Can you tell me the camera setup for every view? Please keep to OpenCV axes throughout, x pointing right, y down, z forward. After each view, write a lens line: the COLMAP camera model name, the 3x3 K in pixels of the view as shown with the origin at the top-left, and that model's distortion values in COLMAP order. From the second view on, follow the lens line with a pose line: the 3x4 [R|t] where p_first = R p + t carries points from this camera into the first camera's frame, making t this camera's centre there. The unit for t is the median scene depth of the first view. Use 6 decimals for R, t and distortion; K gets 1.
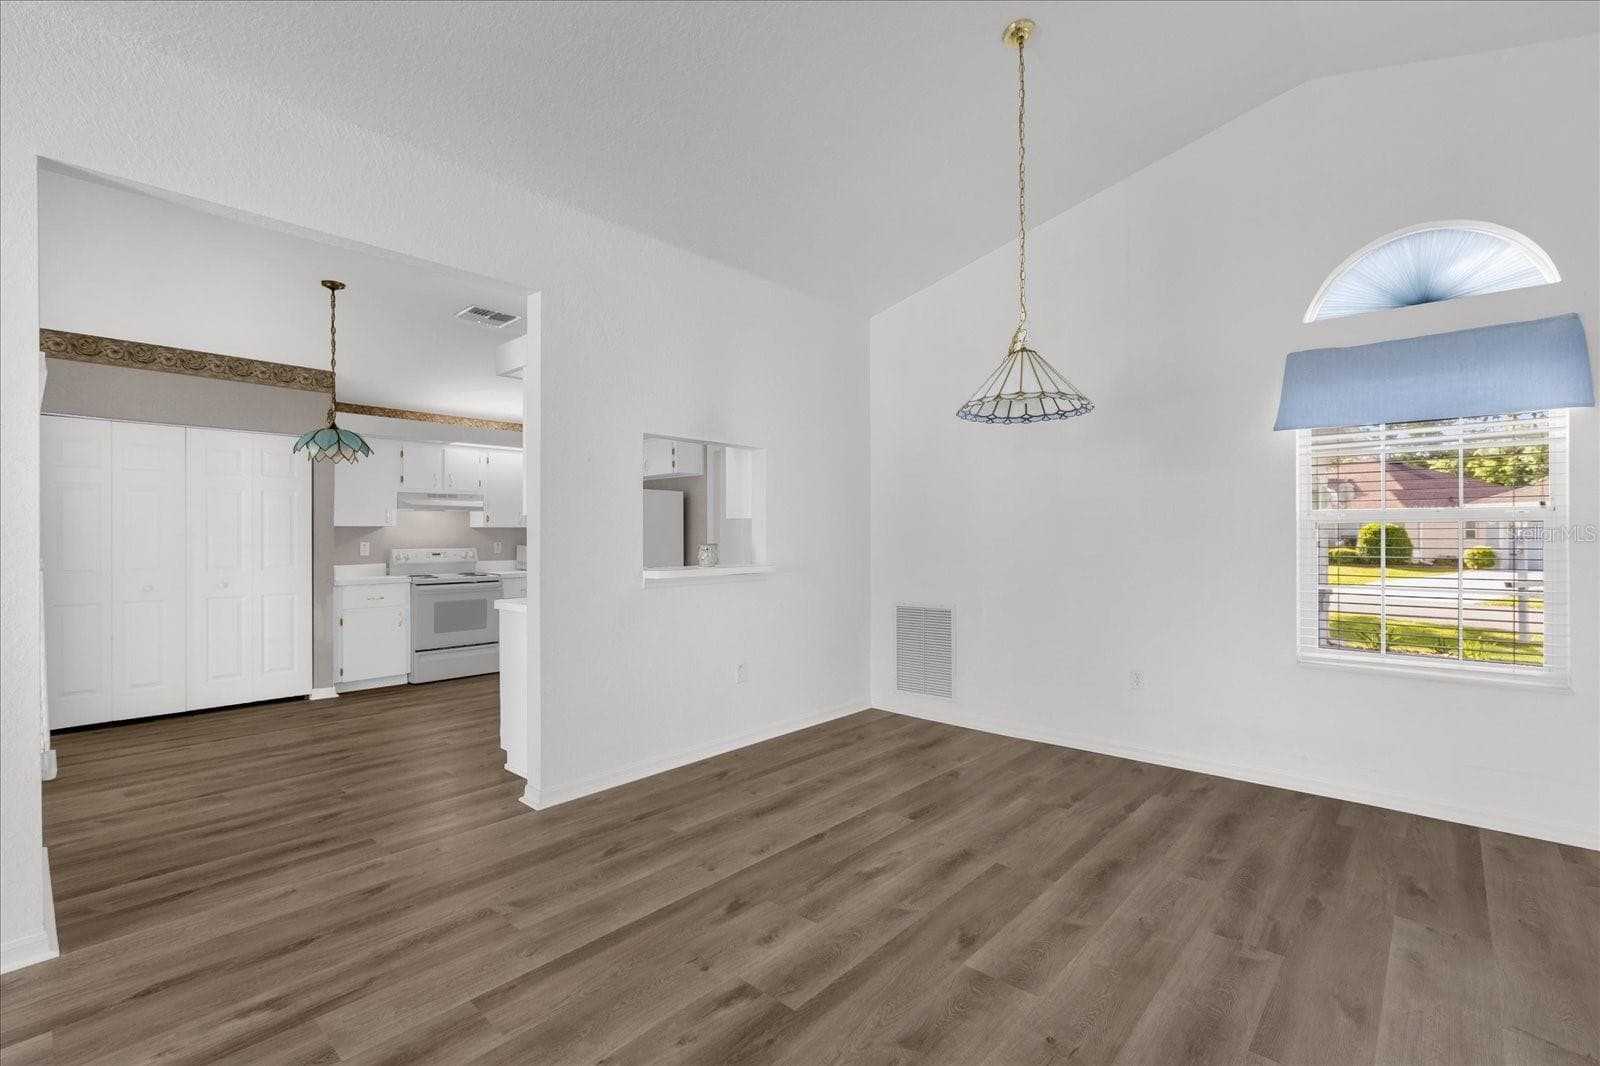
lens RADIAL K [[711.5, 0, 800.0], [0, 711.5, 533.0], [0, 0, 1]] dist [-0.000324, -0.000084]
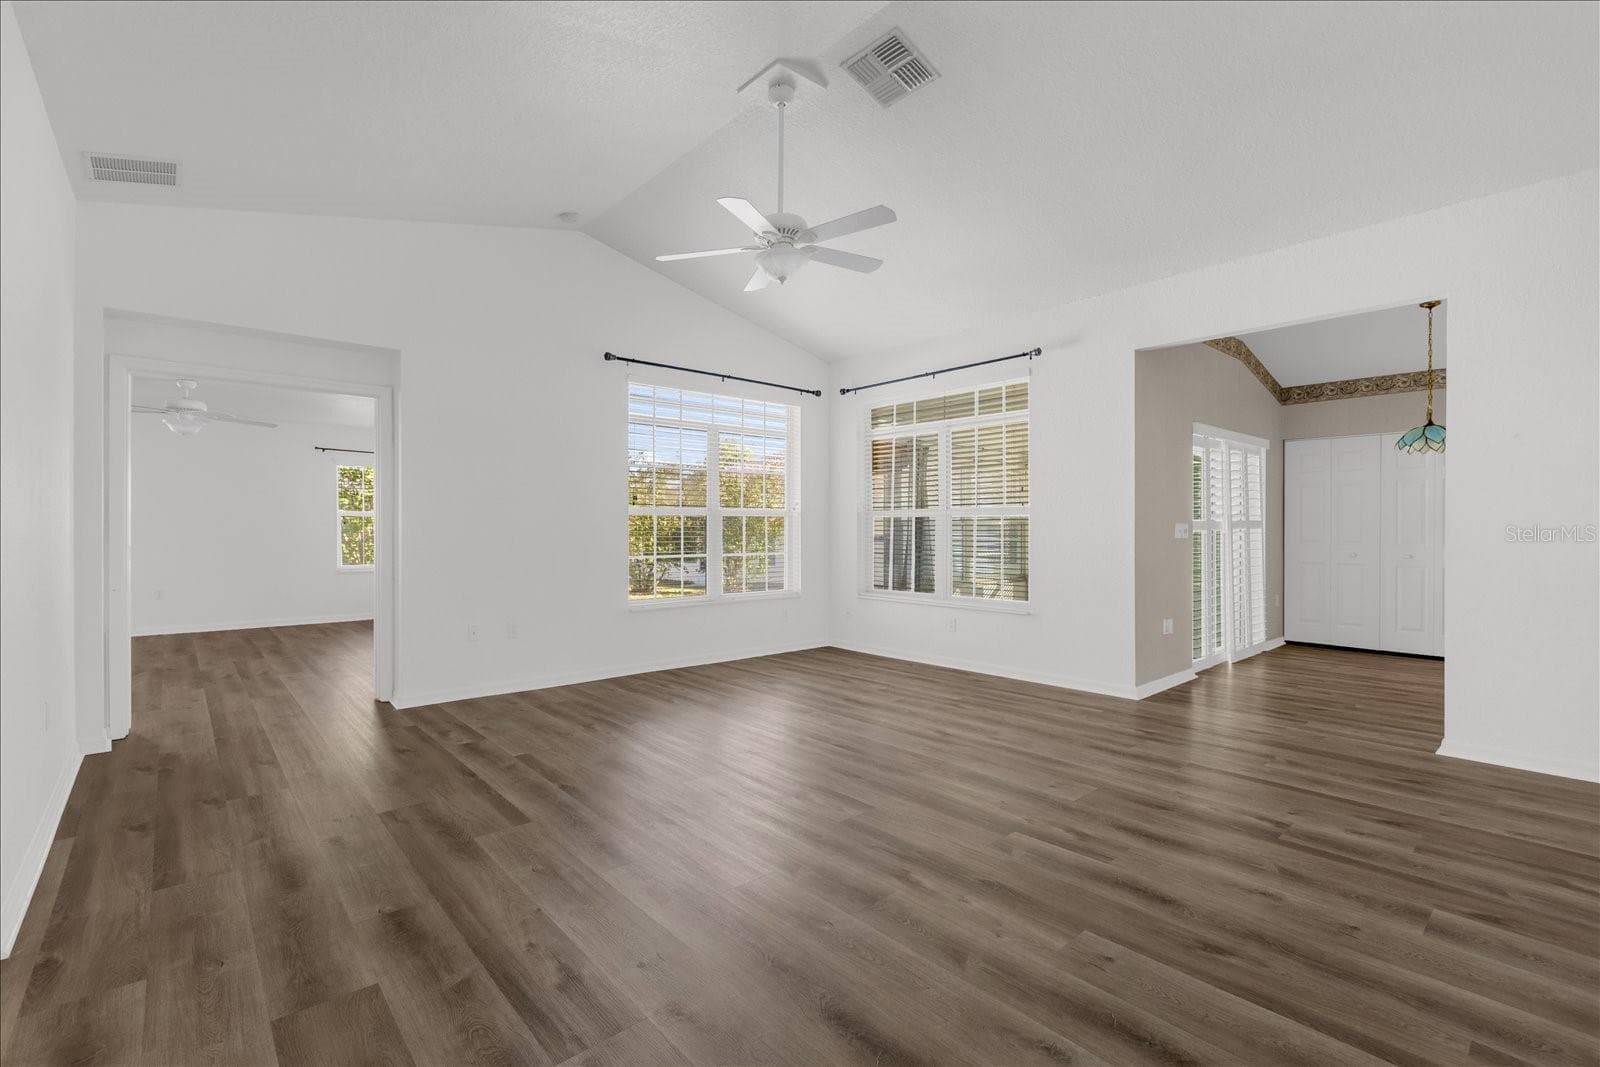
lens RADIAL K [[711.5, 0, 800.0], [0, 711.5, 533.5], [0, 0, 1]] dist [-0.000324, -0.000084]
pose [[-0.106874, 0.016370, -0.994138, 1.135386], [0.004933, 0.999861, 0.015934, 0.016553], [0.994260, -0.003201, -0.106939, 0.137642]]
